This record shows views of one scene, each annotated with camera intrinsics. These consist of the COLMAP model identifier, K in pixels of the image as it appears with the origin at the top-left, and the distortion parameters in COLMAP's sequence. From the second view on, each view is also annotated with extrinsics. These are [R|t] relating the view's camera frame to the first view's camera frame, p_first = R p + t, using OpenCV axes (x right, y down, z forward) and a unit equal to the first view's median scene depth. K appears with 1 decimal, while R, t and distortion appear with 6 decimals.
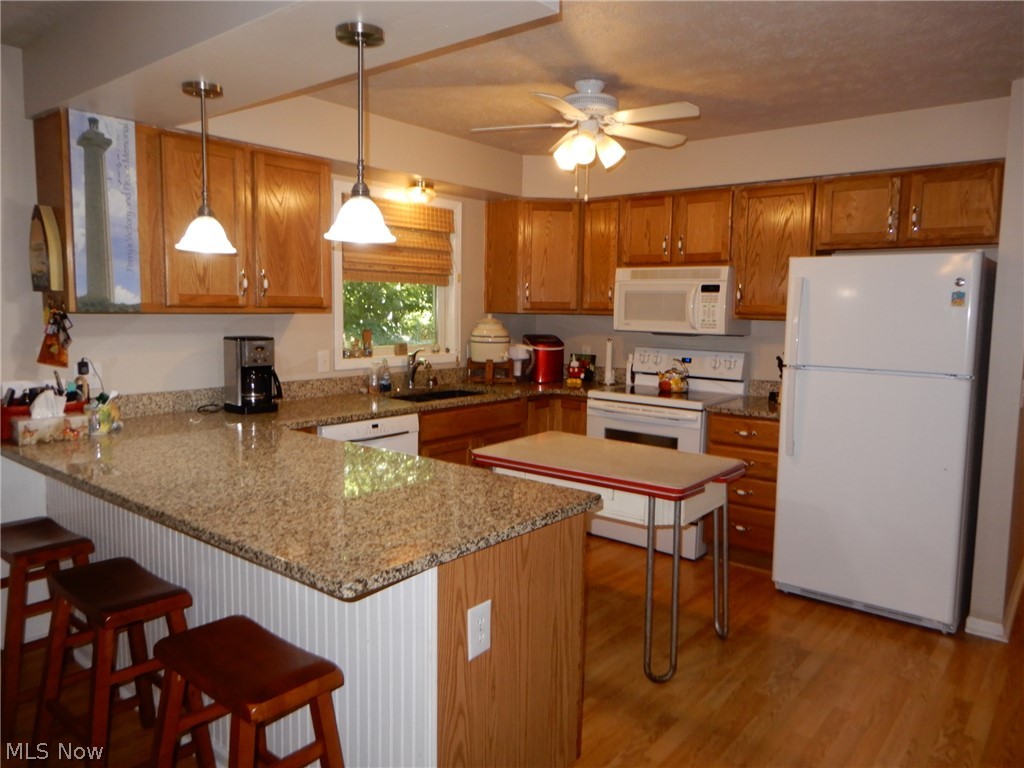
lens RADIAL K [[726.2, 0, 513.2], [0, 726.2, 376.4], [0, 0, 1]] dist [0.010694, -0.006324]
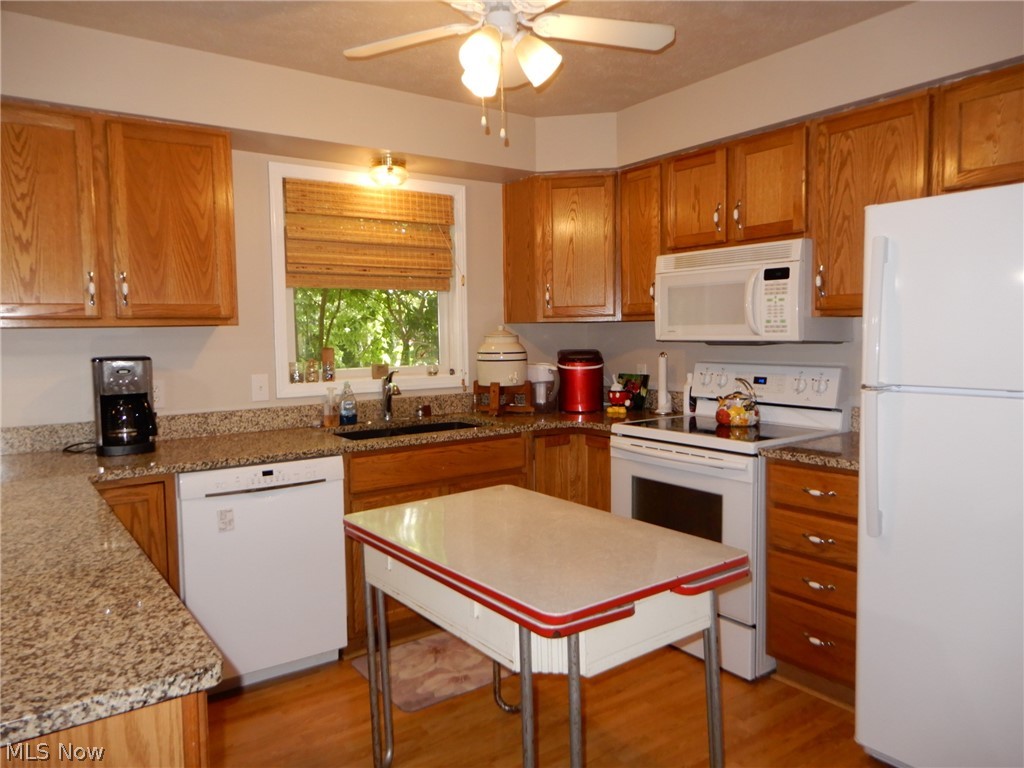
lens RADIAL K [[726.2, 0, 512.6], [0, 726.2, 377.3], [0, 0, 1]] dist [0.010694, -0.006324]
pose [[0.964992, -0.014227, -0.261895, 0.208812], [0.005508, 0.999407, -0.033996, -0.002836], [0.262223, 0.031363, 0.964497, 0.282914]]
